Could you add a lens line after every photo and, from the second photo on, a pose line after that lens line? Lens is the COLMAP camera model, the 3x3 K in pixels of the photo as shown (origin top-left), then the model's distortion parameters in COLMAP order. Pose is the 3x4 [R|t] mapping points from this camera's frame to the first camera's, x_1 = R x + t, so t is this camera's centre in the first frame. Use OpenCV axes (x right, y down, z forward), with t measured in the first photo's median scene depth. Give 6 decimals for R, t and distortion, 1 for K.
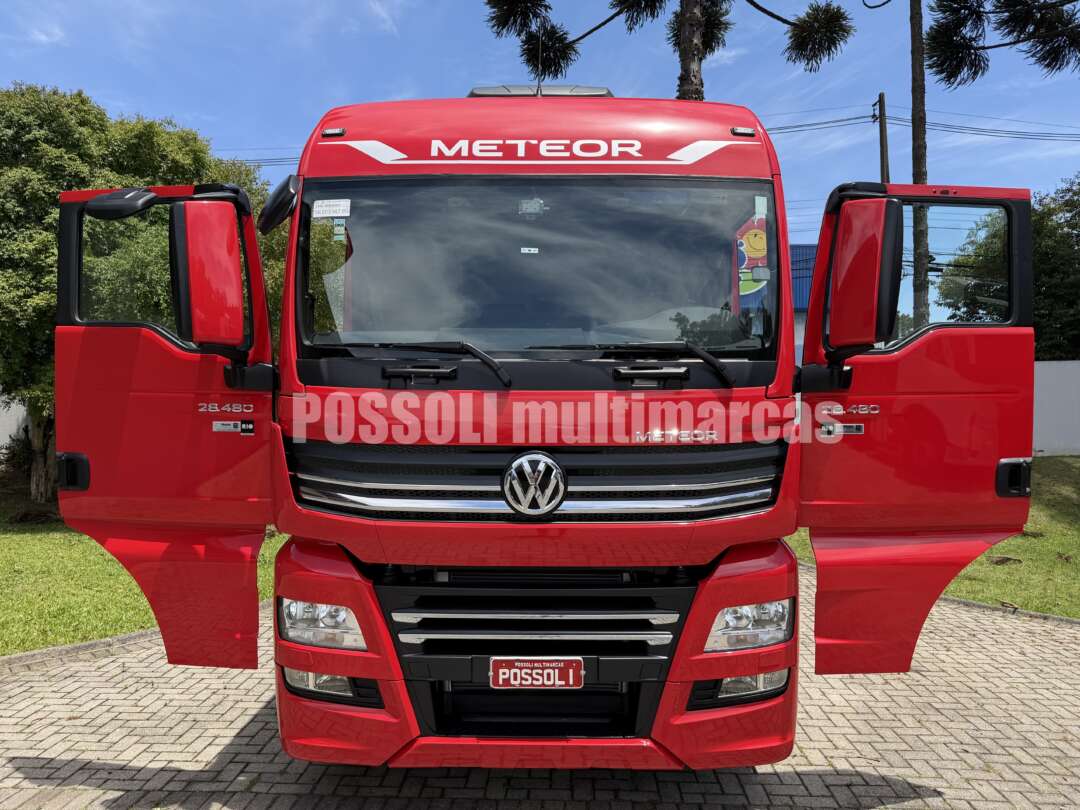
lens RADIAL K [[752.7, 0, 539.2], [0, 752.7, 406.4], [0, 0, 1]] dist [0.001103, 0.001188]
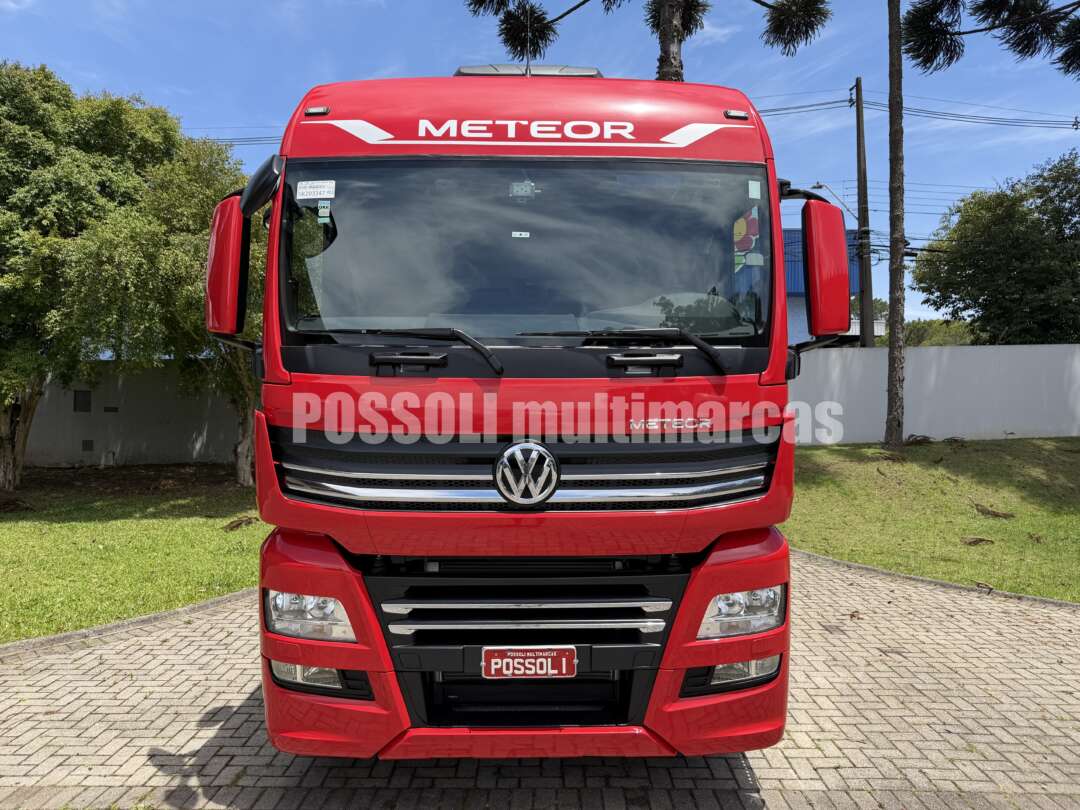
lens RADIAL K [[751.8, 0, 540.0], [0, 751.8, 405.0], [0, 0, 1]] dist [0.006136, -0.004328]
pose [[0.999472, -0.002649, 0.032375, -0.017740], [0.001999, 0.999797, 0.020066, -0.004305], [-0.032422, -0.019991, 0.999274, 0.014077]]
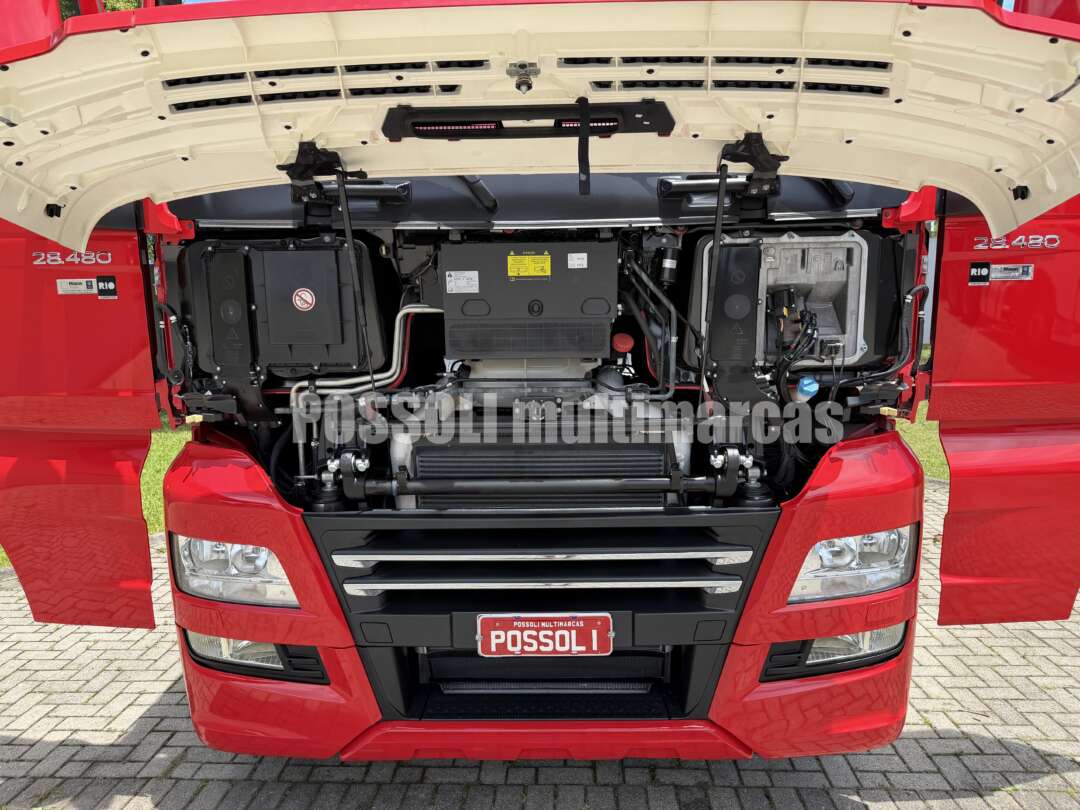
lens RADIAL K [[752.7, 0, 539.2], [0, 752.7, 406.4], [0, 0, 1]] dist [0.001103, 0.001188]
pose [[0.999839, -0.016757, -0.006351, -0.000483], [0.017483, 0.989926, 0.140502, 0.042050], [0.003933, -0.140591, 0.990060, 0.302007]]
